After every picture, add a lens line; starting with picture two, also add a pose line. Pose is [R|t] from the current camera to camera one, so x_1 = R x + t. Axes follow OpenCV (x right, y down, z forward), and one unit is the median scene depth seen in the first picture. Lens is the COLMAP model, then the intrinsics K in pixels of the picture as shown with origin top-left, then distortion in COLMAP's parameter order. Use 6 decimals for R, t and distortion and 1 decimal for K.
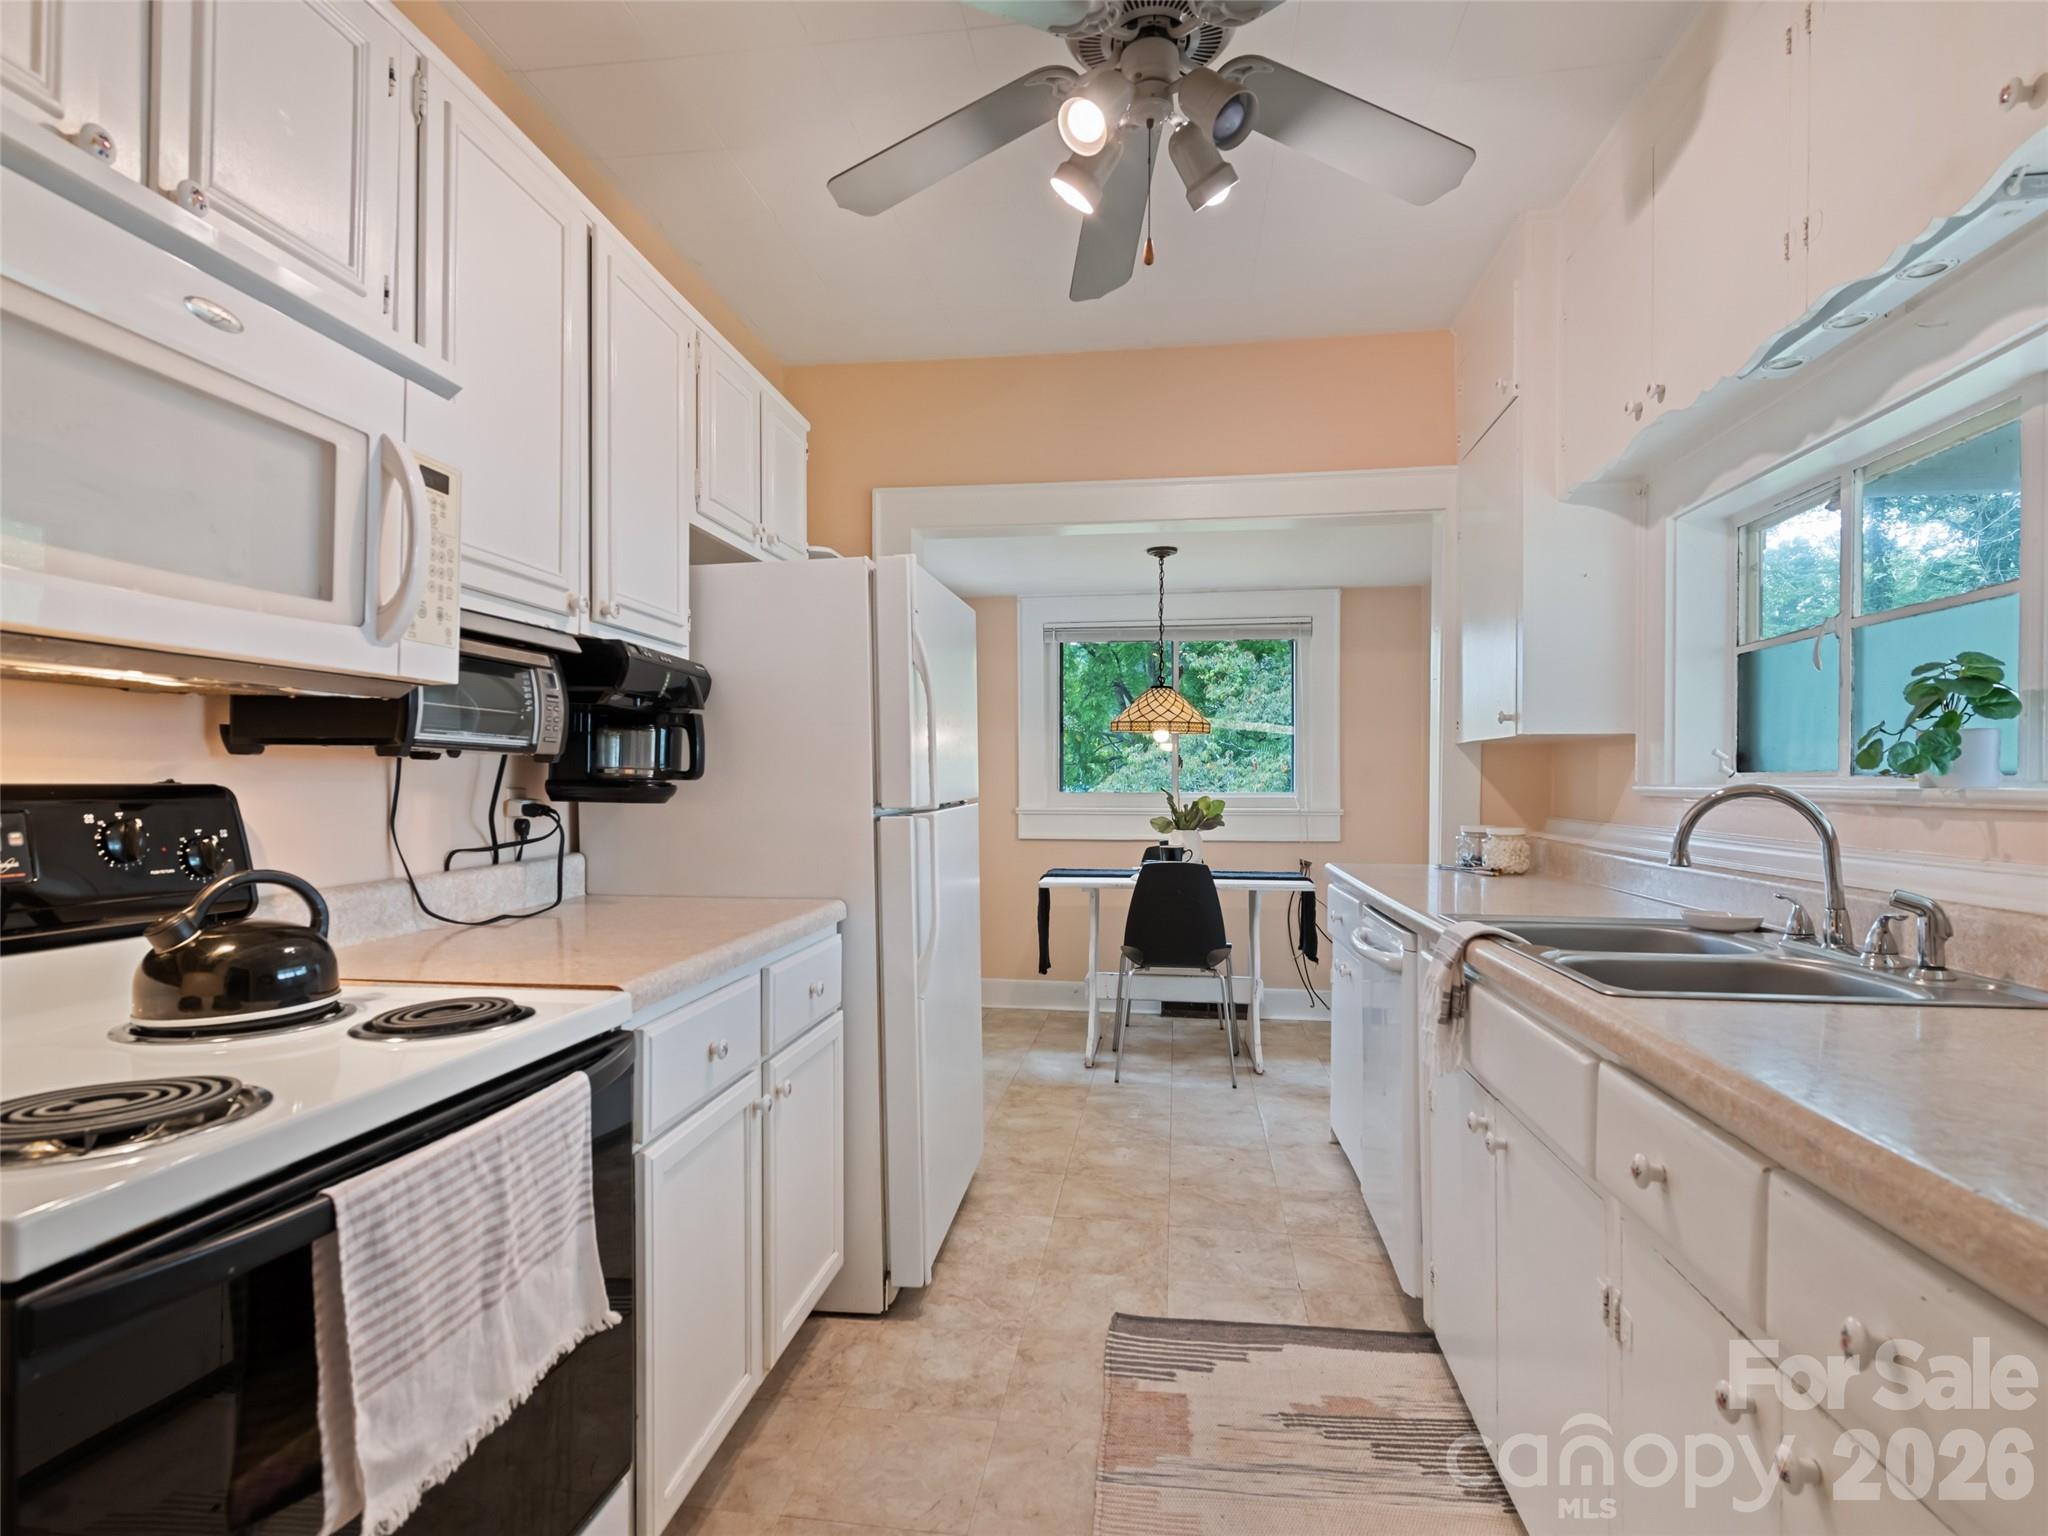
lens RADIAL K [[1098.0, 0, 1011.9], [0, 1098.0, 788.6], [0, 0, 1]] dist [0.025881, -0.009632]
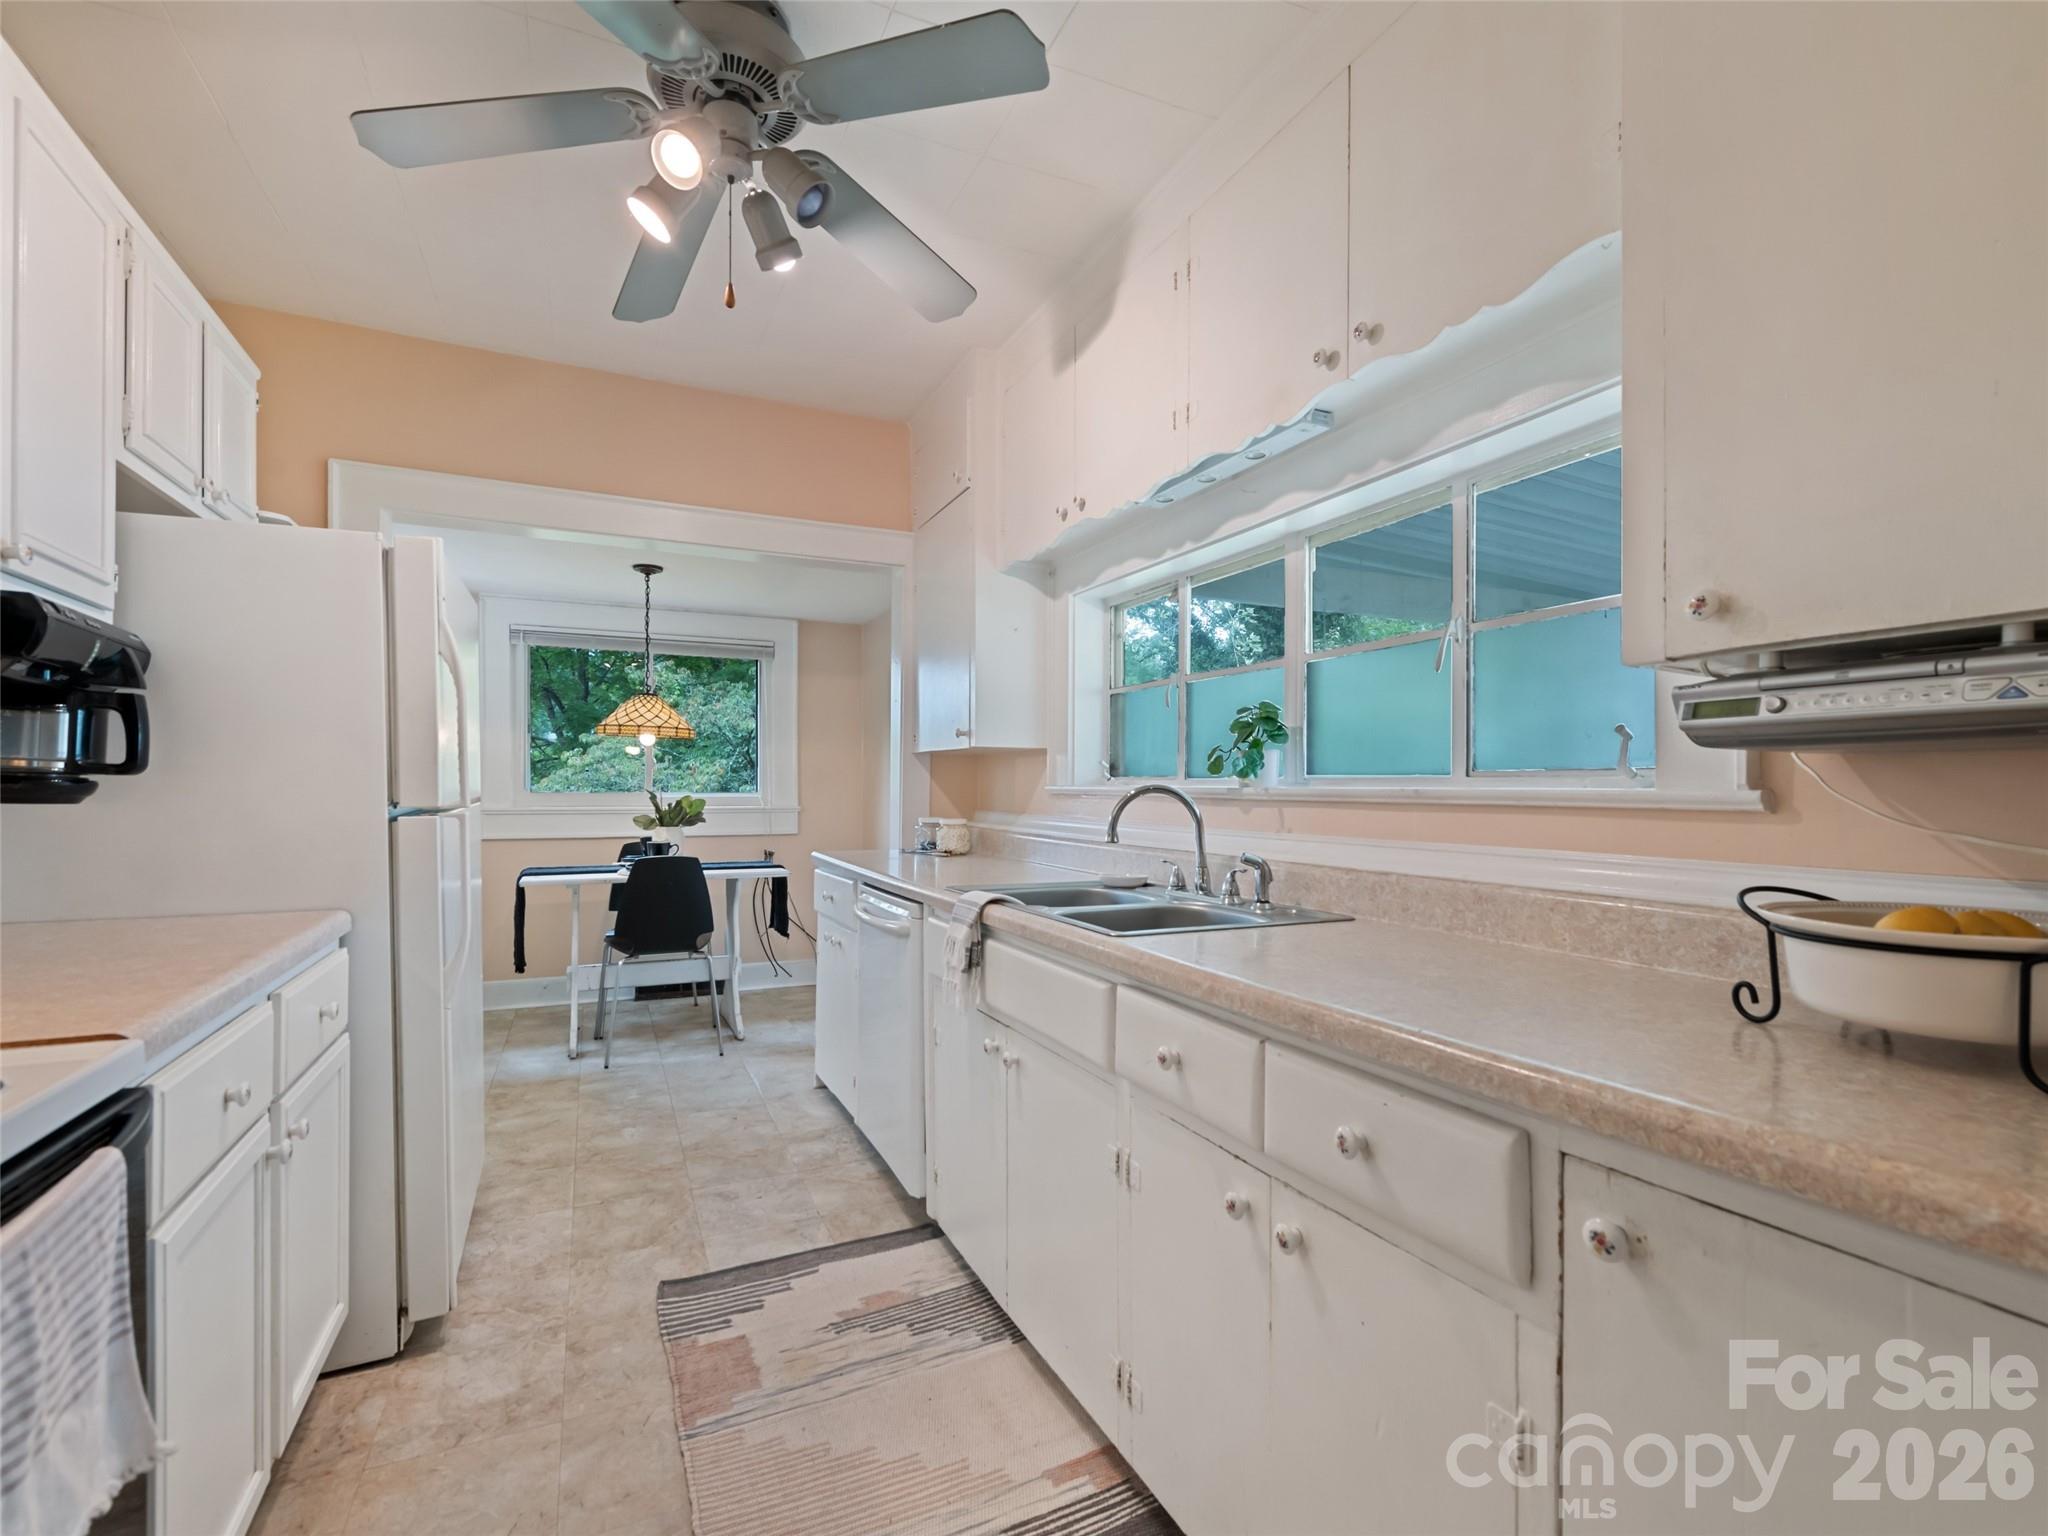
lens RADIAL K [[939.4, 0, 1018.5], [0, 939.4, 785.2], [0, 0, 1]] dist [0.022802, -0.008139]
pose [[0.839531, 0.003804, 0.543299, -0.124361], [-0.000796, 0.999983, -0.005772, 0.003494], [-0.543311, 0.004414, 0.839520, 0.052178]]
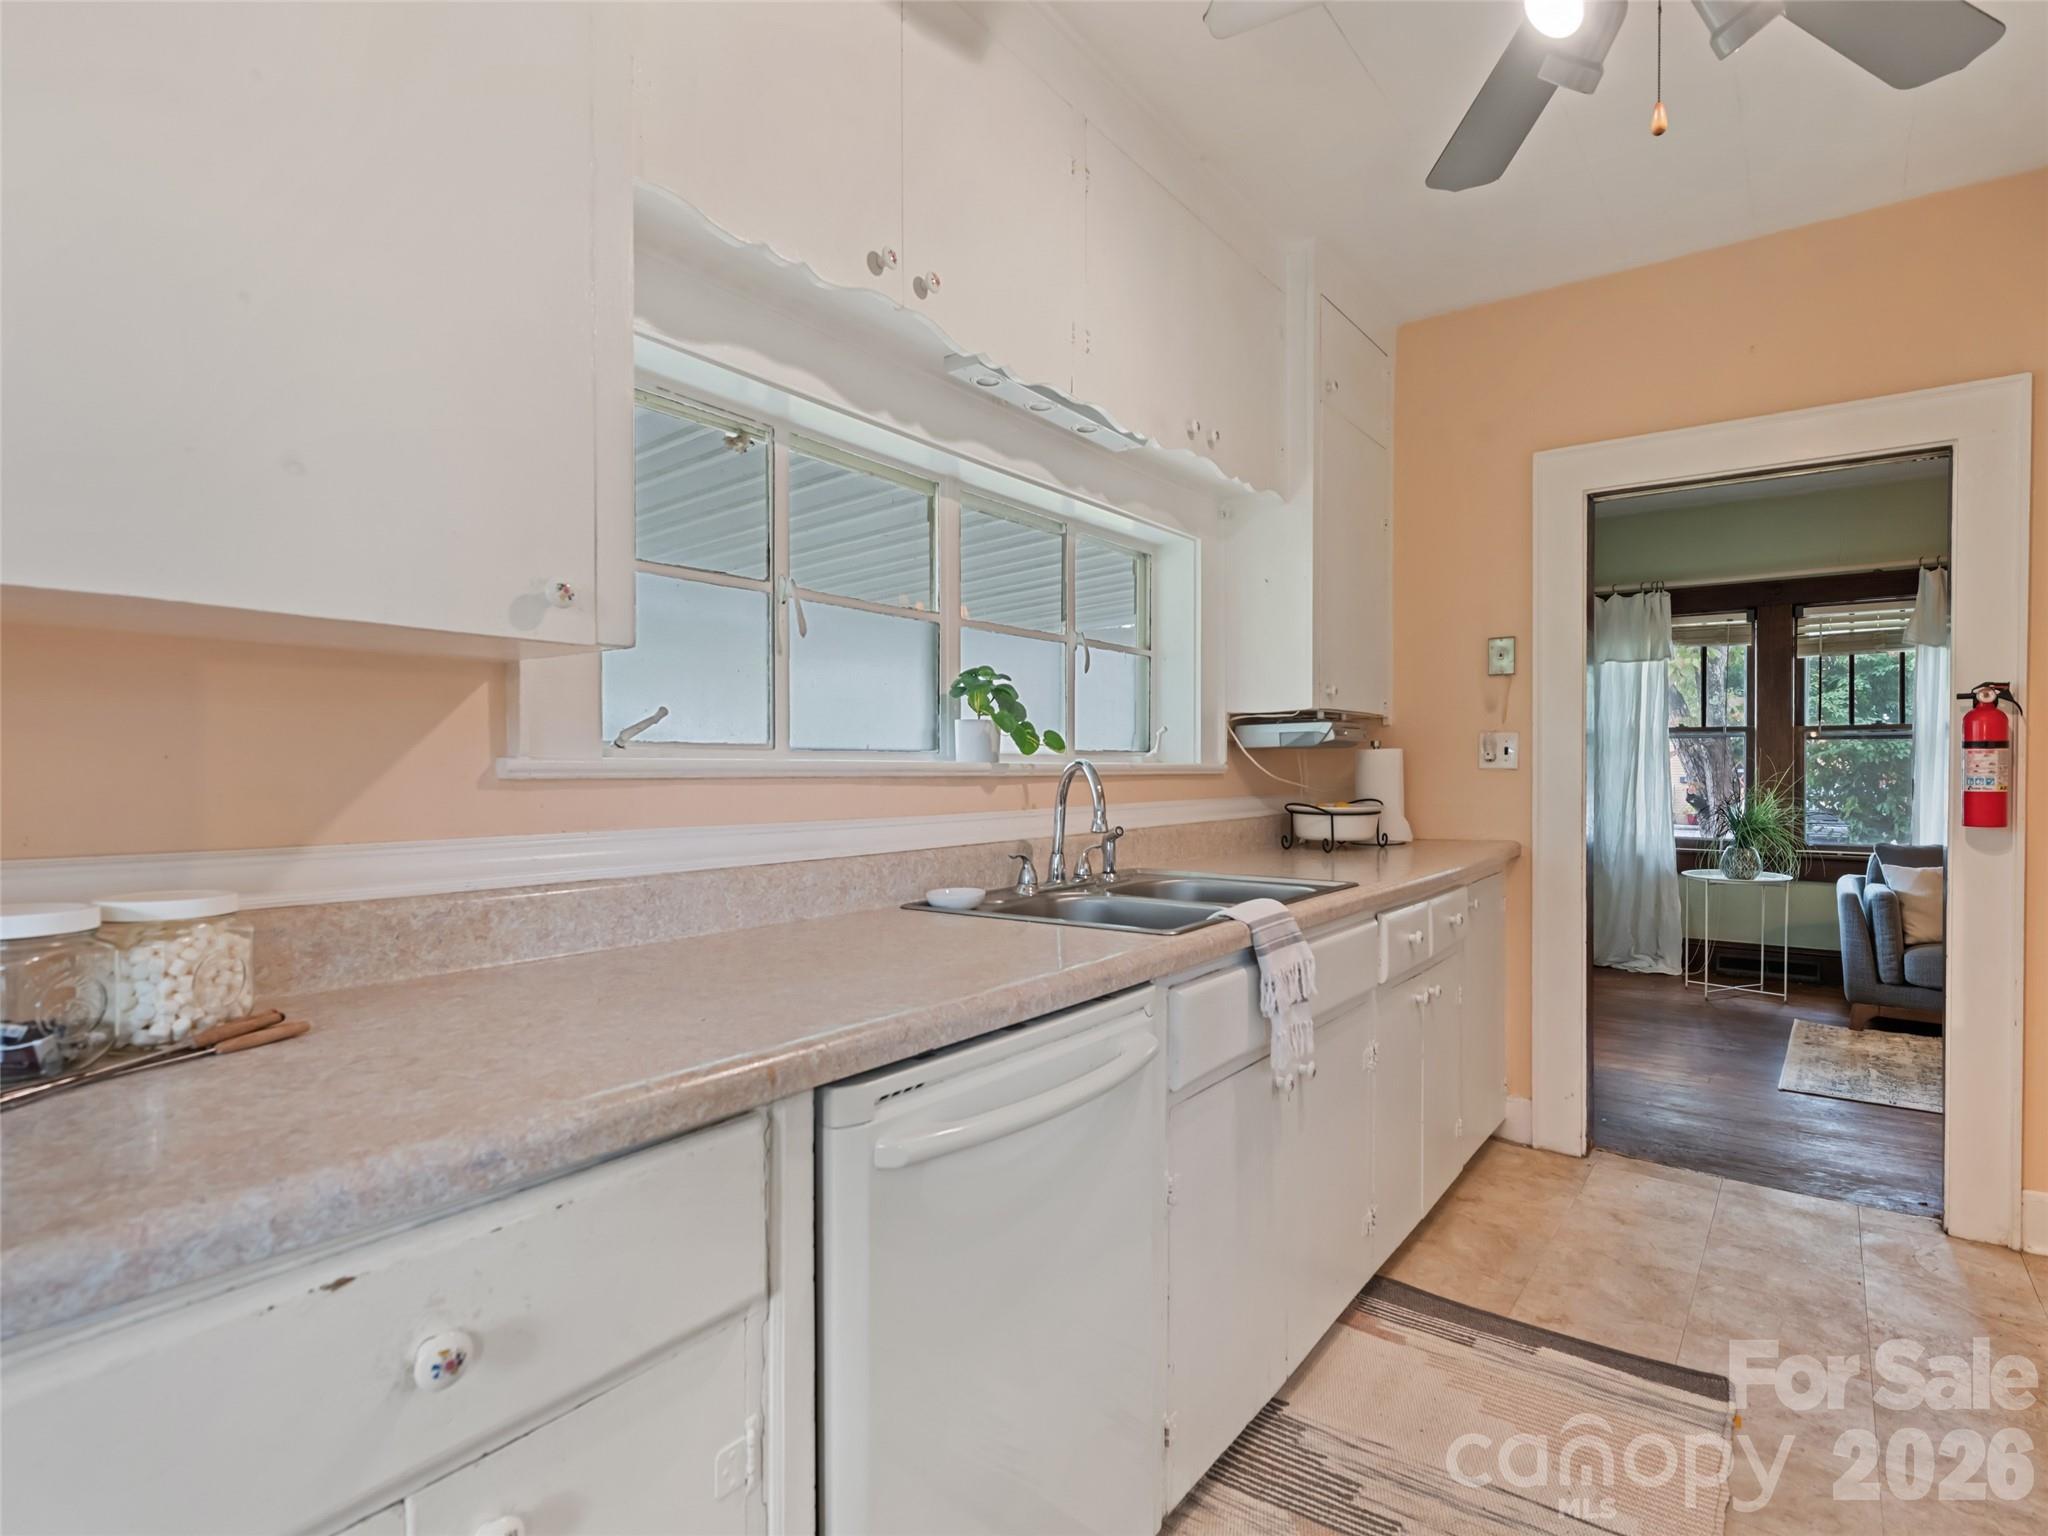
lens RADIAL K [[1075.3, 0, 1037.1], [0, 1075.3, 771.2], [0, 0, 1]] dist [0.021985, -0.001679]
pose [[-0.885920, -0.001739, 0.463834, 0.129709], [0.002188, 0.999966, 0.007929, -0.000327], [-0.463832, 0.008039, -0.885886, 1.686767]]
